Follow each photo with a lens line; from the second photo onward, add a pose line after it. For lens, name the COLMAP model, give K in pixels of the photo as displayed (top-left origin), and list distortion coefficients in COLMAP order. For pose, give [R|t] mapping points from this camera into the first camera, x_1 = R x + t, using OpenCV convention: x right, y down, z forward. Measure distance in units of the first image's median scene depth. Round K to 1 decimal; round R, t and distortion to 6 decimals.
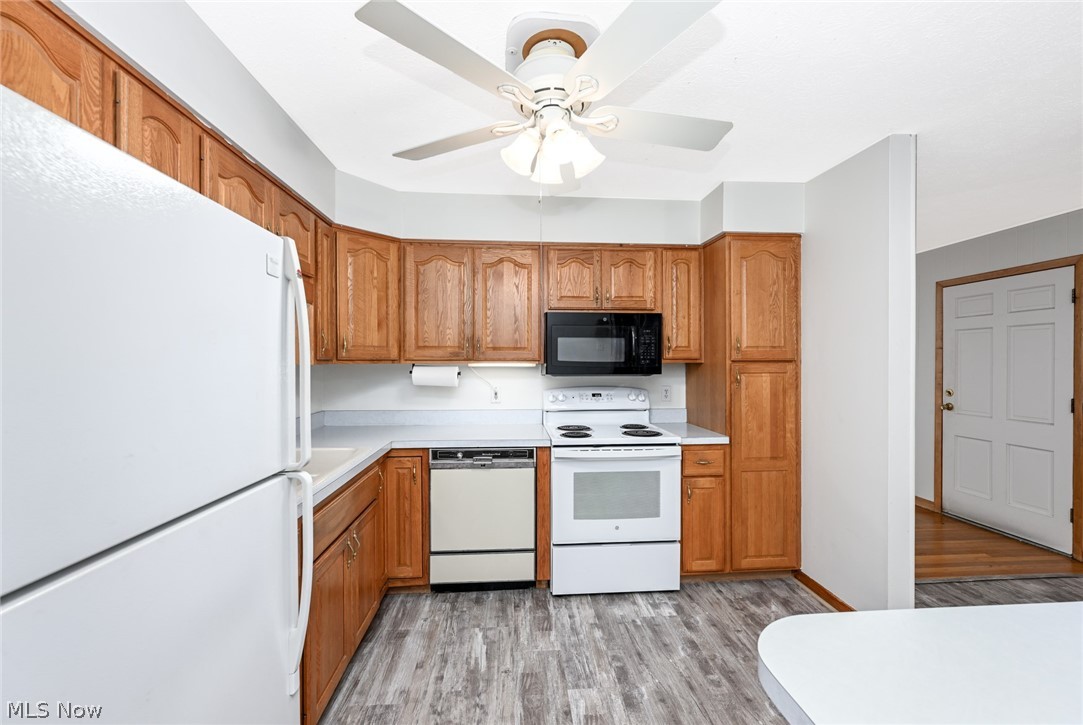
lens RADIAL K [[432.1, 0, 541.5], [0, 432.1, 362.5], [0, 0, 1]] dist [-0.001198, -0.000322]
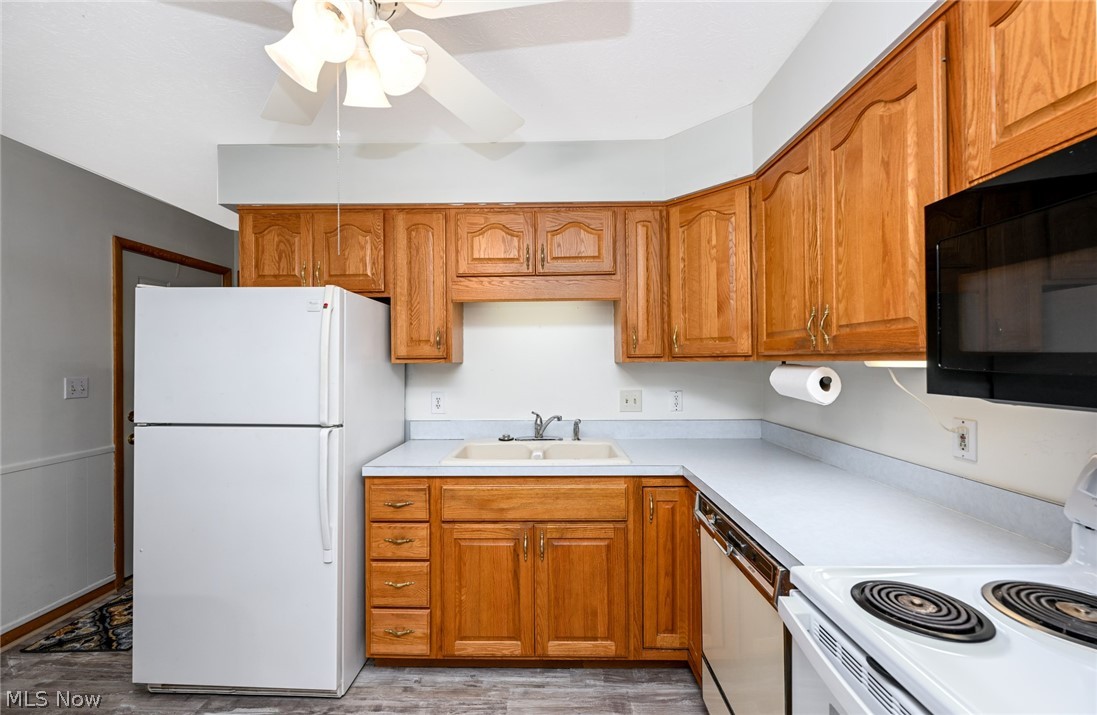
lens RADIAL K [[432.8, 0, 547.9], [0, 432.8, 360.8], [0, 0, 1]] dist [-0.001103, -0.000183]
pose [[-0.088214, 0.000788, -0.996101, 0.394033], [0.003468, 0.999994, 0.000484, 0.000865], [0.996095, -0.003412, -0.088216, 0.792619]]
